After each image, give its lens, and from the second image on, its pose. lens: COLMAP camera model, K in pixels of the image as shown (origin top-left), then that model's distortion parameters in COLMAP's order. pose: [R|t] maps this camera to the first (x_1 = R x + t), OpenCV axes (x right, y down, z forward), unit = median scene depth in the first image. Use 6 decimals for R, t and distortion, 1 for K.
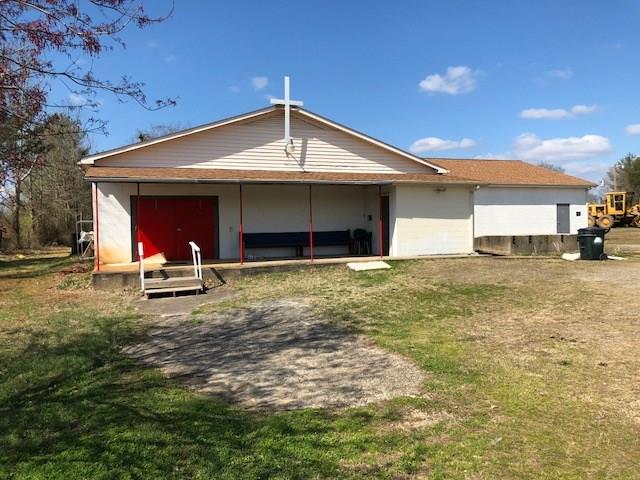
lens RADIAL K [[519.7, 0, 322.5], [0, 519.7, 236.4], [0, 0, 1]] dist [0.033712, -0.004301]
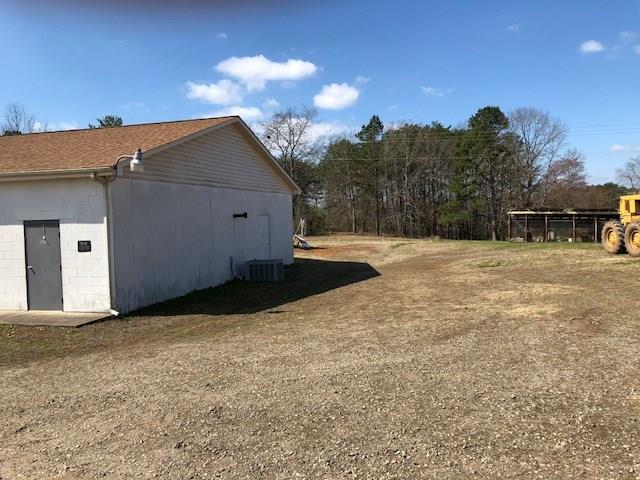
lens RADIAL K [[519.7, 0, 322.5], [0, 519.7, 236.4], [0, 0, 1]] dist [0.033712, -0.004301]
pose [[0.802222, 0.014254, -0.596855, 1.455848], [0.004762, 0.999530, 0.030272, -0.103772], [0.597006, -0.027127, 0.801778, 1.354160]]
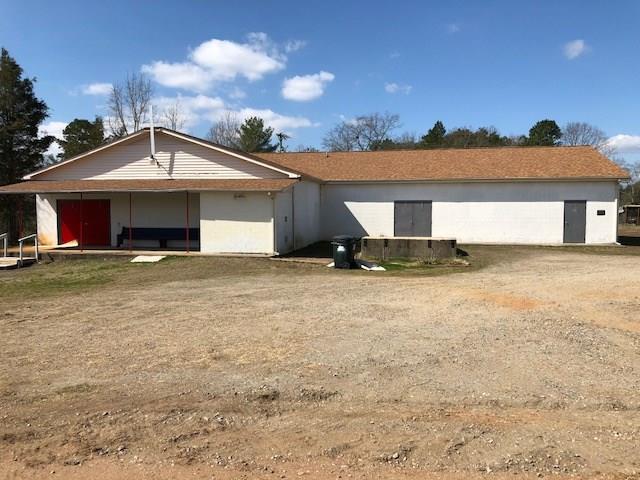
lens RADIAL K [[519.7, 0, 322.5], [0, 519.7, 236.4], [0, 0, 1]] dist [0.033712, -0.004301]
pose [[0.854153, 0.046310, -0.517955, 0.922889], [-0.026060, 0.998587, 0.046307, -0.055817], [0.519368, -0.026055, 0.854153, 0.123881]]
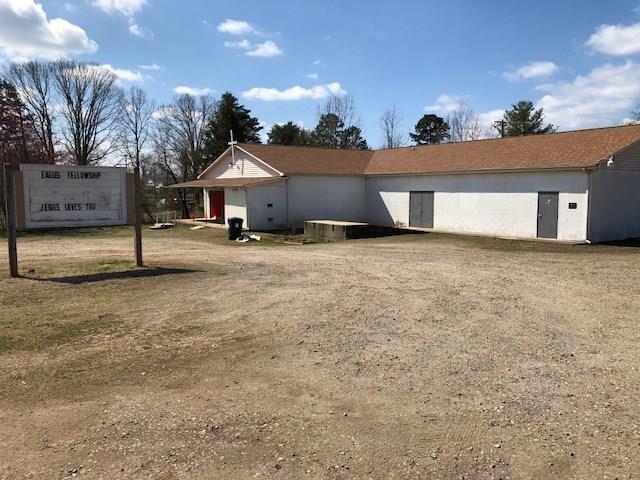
lens RADIAL K [[519.7, 0, 322.5], [0, 519.7, 236.4], [0, 0, 1]] dist [0.033712, -0.004301]
pose [[0.242568, 0.104653, -0.964473, 1.888715], [-0.024912, 0.994509, 0.101646, -0.112129], [0.969814, -0.000629, 0.243843, 0.822404]]
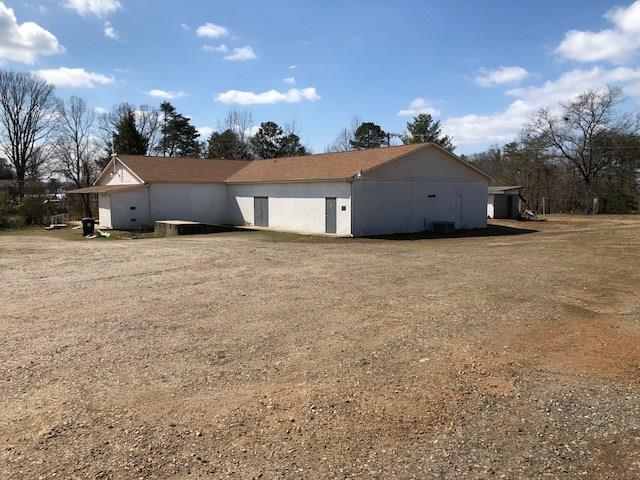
lens RADIAL K [[515.7, 0, 320.0], [0, 515.7, 240.0], [0, 0, 1]] dist [0.059004, -0.094958]
pose [[0.283443, 0.104125, -0.953320, 2.327999], [-0.023800, 0.994546, 0.101552, -0.135010], [0.958694, -0.006095, 0.284375, 1.178593]]
